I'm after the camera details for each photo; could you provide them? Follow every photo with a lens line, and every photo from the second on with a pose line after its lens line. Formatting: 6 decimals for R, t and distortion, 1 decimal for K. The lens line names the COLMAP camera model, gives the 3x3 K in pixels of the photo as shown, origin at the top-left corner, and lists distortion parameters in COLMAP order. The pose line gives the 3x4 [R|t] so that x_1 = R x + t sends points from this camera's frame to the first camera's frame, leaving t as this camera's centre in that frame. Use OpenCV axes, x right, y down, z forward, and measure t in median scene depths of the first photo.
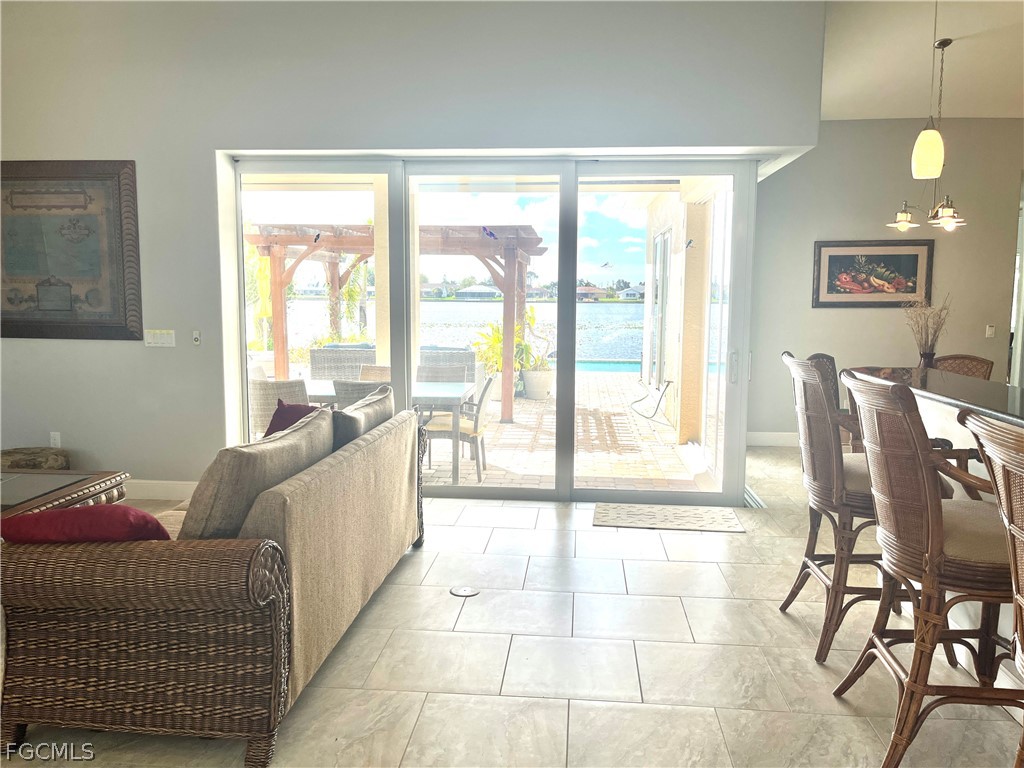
lens RADIAL K [[778.4, 0, 512.0], [0, 778.4, 384.0], [0, 0, 1]] dist [0.078876, -0.111573]
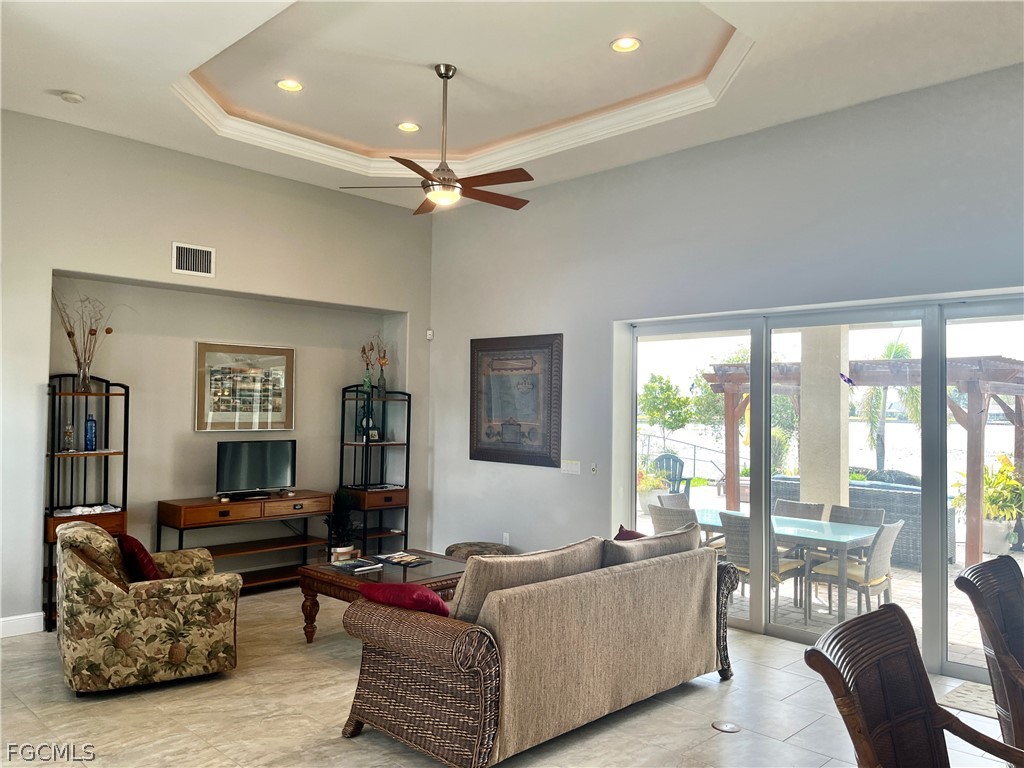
lens RADIAL K [[778.4, 0, 512.0], [0, 778.4, 384.0], [0, 0, 1]] dist [0.078876, -0.111573]
pose [[0.770375, -0.015461, -0.637404, 0.296150], [-0.080658, 0.989311, -0.121481, -0.030667], [0.632469, 0.144998, 0.760893, -0.047079]]
